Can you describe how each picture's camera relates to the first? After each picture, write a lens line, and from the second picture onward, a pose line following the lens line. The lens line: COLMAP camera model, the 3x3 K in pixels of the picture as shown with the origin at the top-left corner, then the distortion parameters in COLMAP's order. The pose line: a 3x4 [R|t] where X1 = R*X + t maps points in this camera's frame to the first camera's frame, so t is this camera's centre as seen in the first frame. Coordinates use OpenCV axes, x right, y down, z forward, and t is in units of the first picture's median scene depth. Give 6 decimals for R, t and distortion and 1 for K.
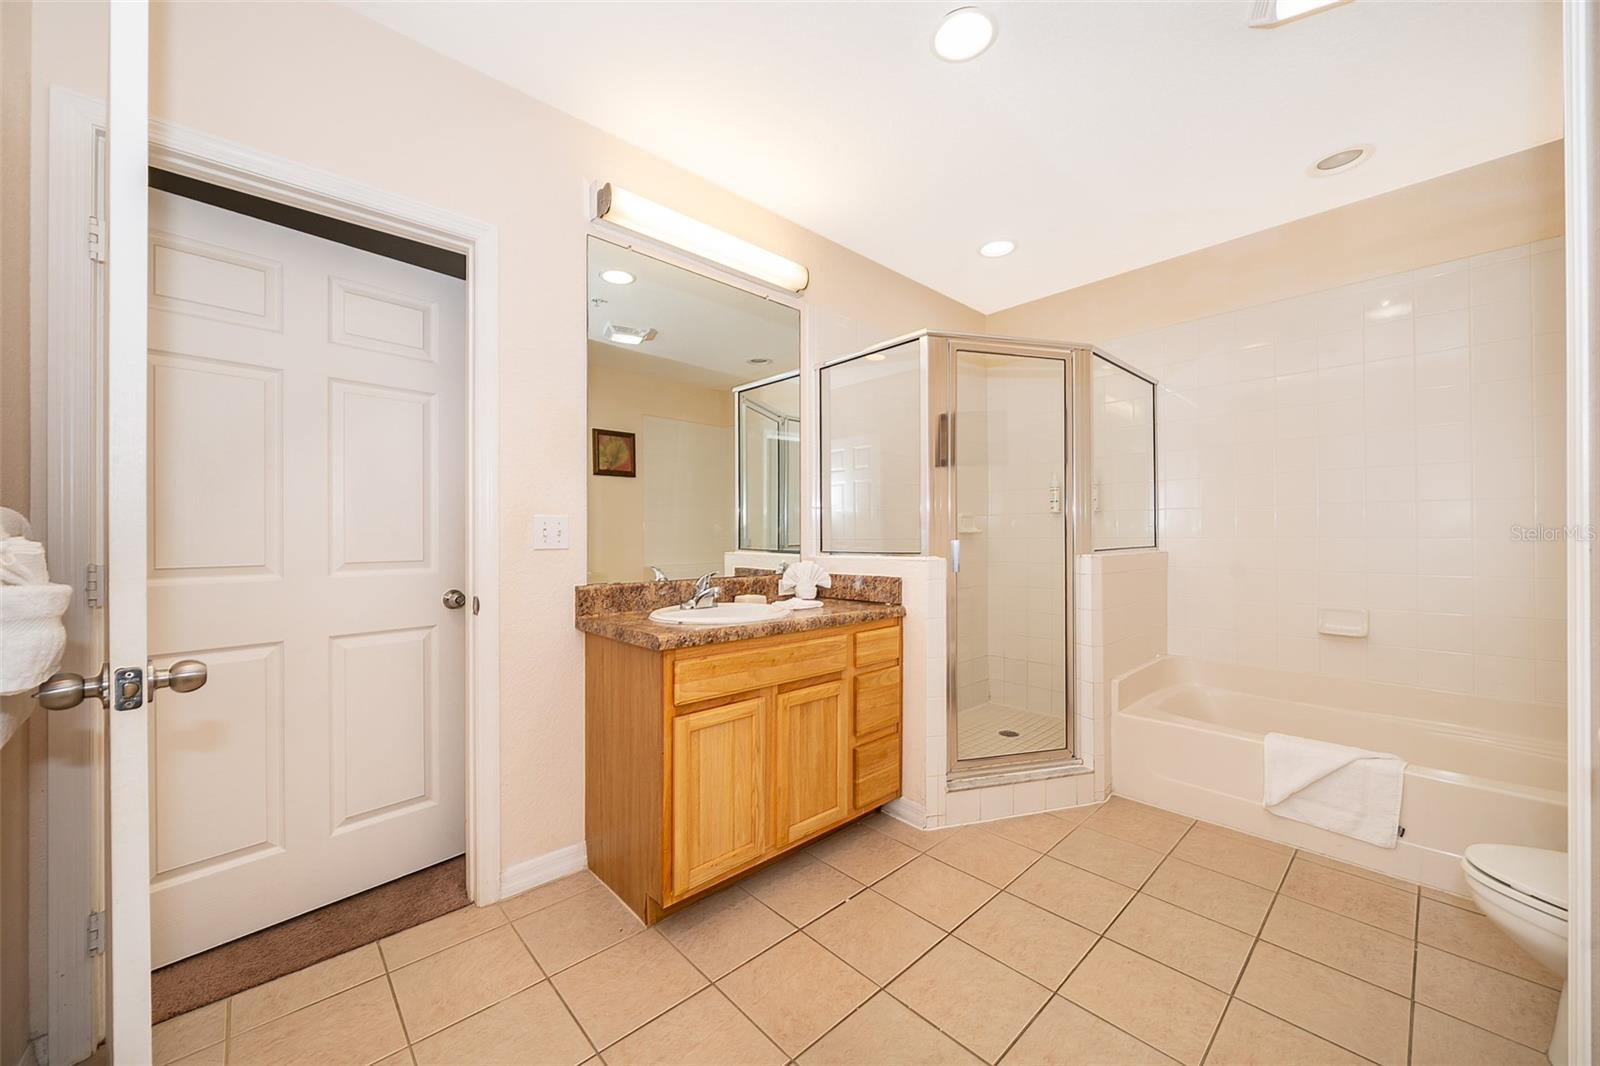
lens RADIAL K [[592.6, 0, 800.0], [0, 592.6, 533.0], [0, 0, 1]] dist [0.000221, 0.000030]
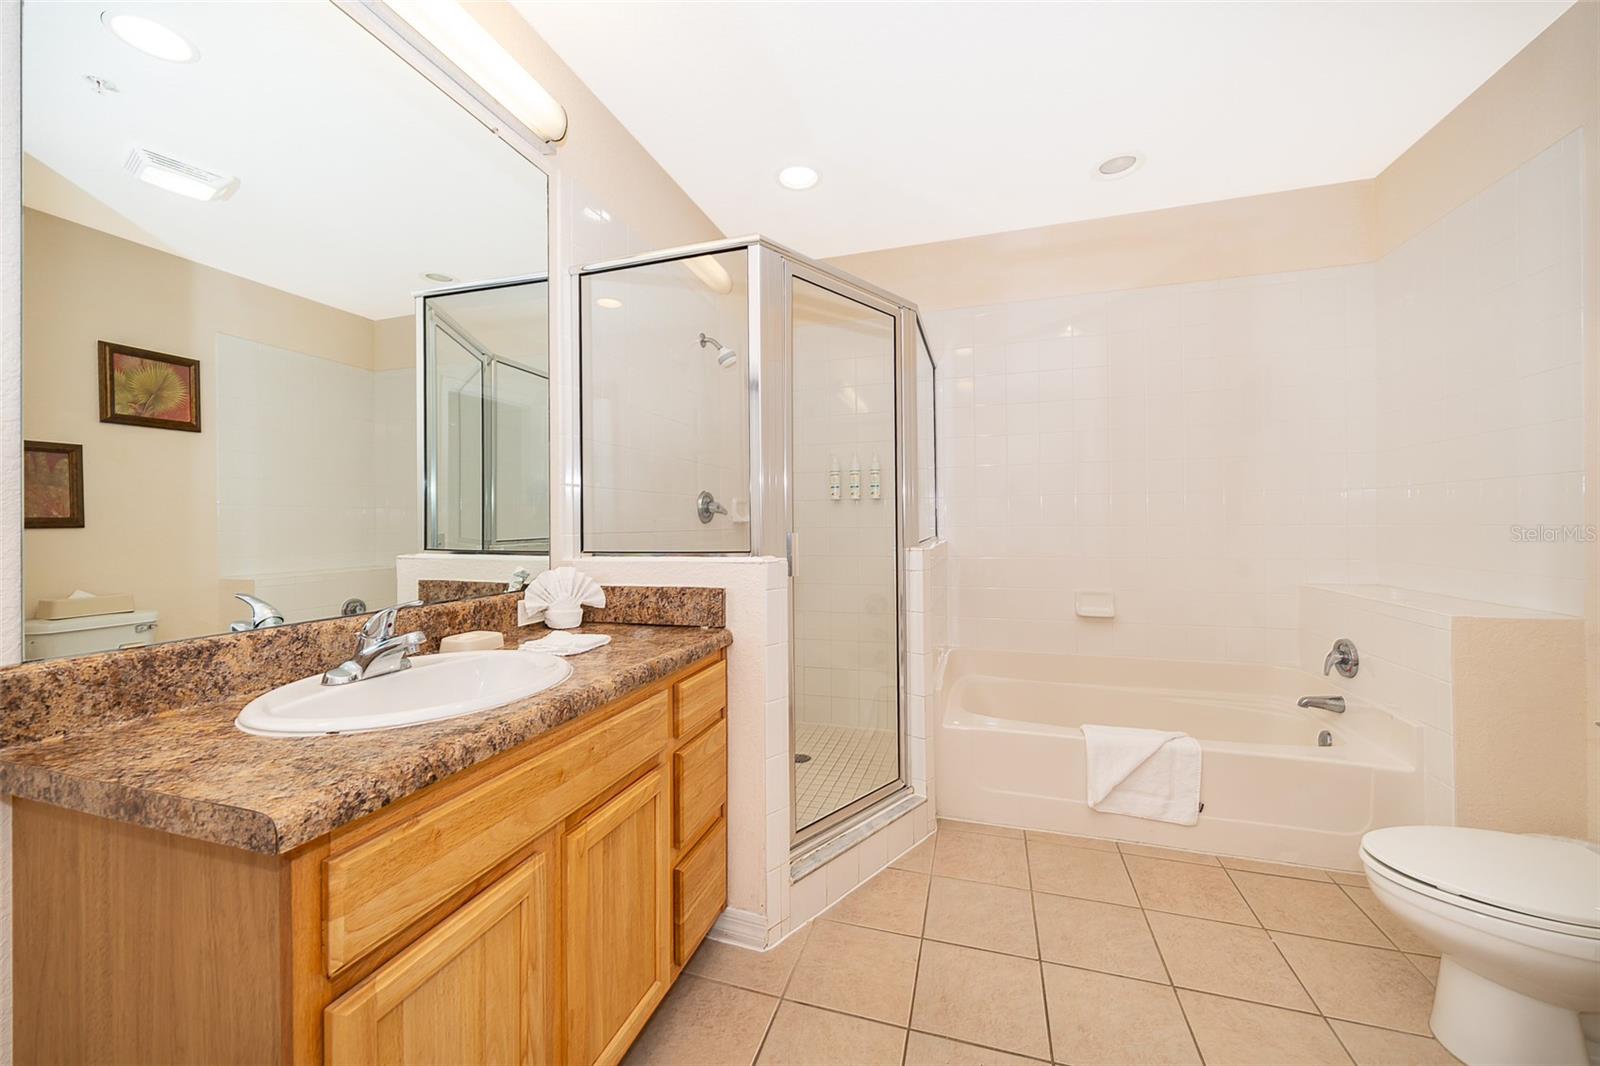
lens RADIAL K [[594.2, 0, 799.7], [0, 594.2, 520.7], [0, 0, 1]] dist [-0.003025, -0.000452]
pose [[0.868900, -0.002190, 0.494982, -0.101592], [0.002972, 0.999995, -0.000792, -0.001997], [-0.494978, 0.002159, 0.868903, 0.386607]]
